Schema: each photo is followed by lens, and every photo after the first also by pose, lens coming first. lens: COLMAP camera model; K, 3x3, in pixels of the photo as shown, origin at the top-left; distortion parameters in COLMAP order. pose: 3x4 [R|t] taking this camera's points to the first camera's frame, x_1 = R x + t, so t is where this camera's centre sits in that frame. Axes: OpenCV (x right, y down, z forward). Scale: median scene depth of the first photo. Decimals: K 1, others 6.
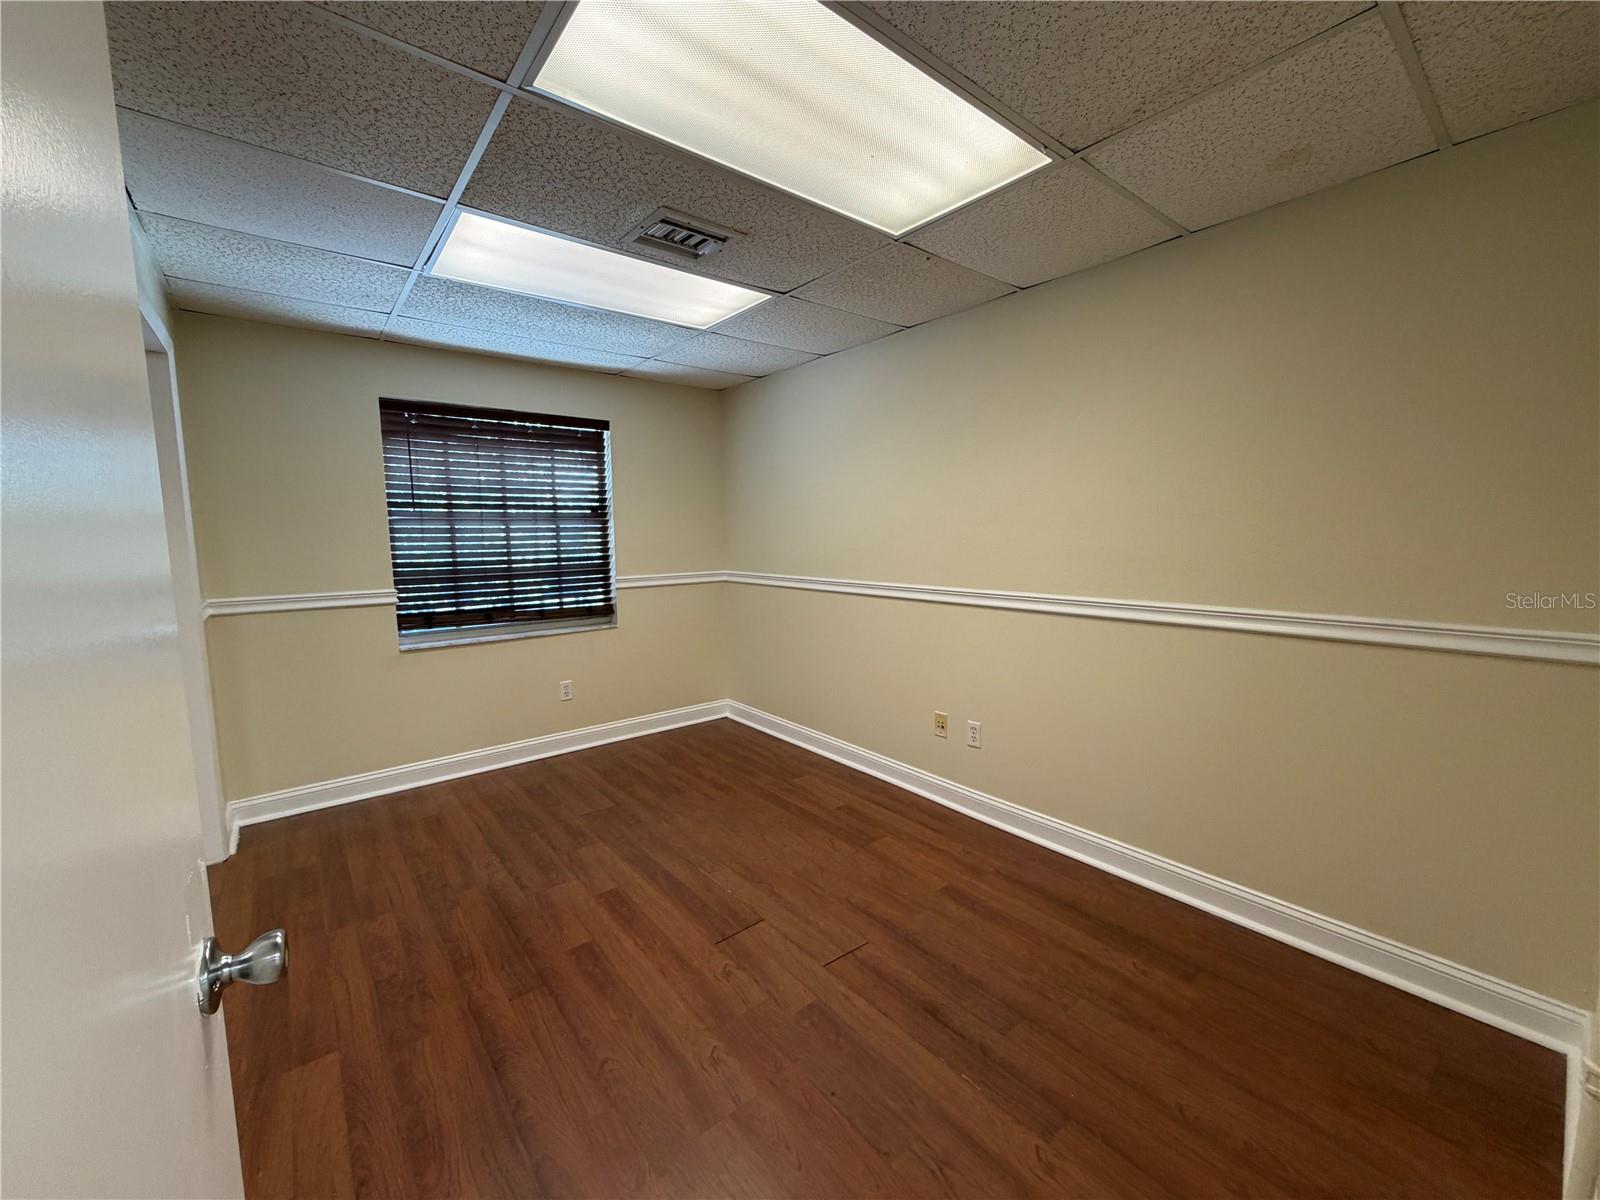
lens RADIAL K [[637.5, 0, 796.2], [0, 637.5, 598.7], [0, 0, 1]] dist [0.002835, 0.000132]
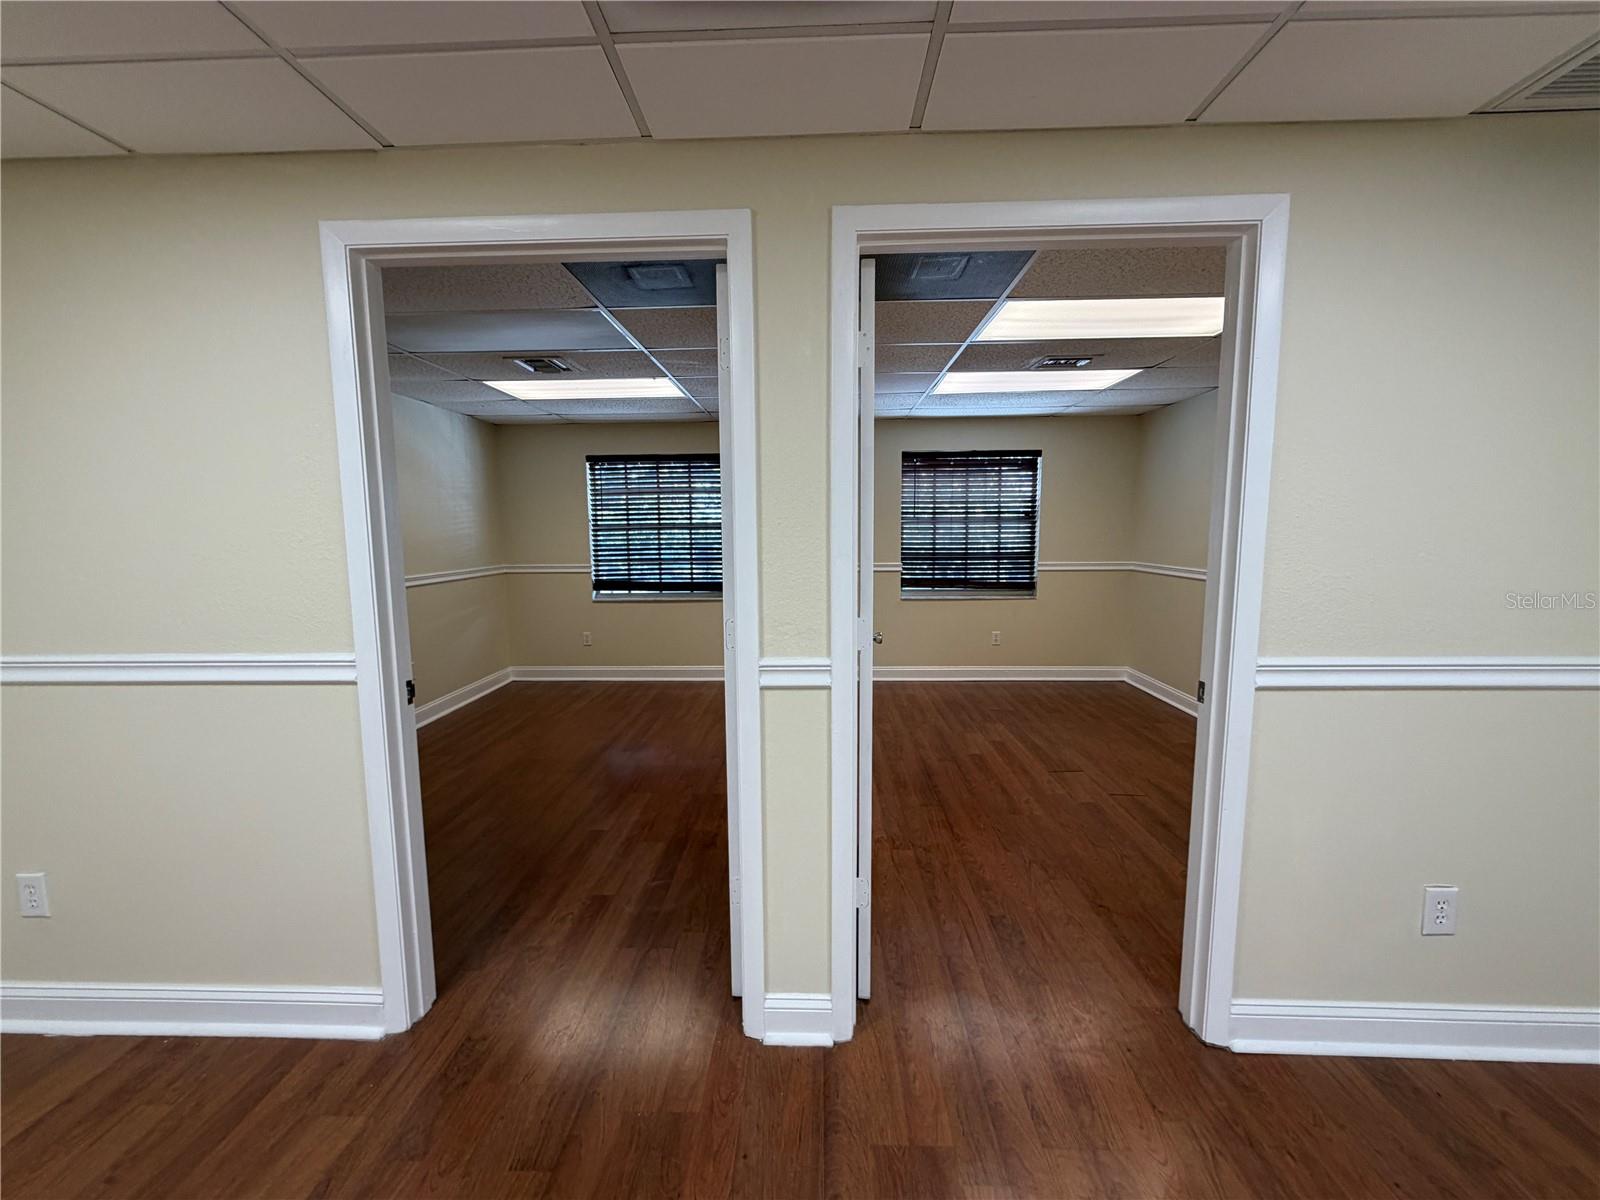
lens RADIAL K [[637.5, 0, 796.2], [0, 637.5, 598.7], [0, 0, 1]] dist [0.002835, 0.000132]
pose [[0.755210, 0.079843, -0.650602, 0.264681], [-0.070873, 0.996681, 0.040046, 0.030892], [0.651640, 0.015866, 0.758363, -0.454980]]
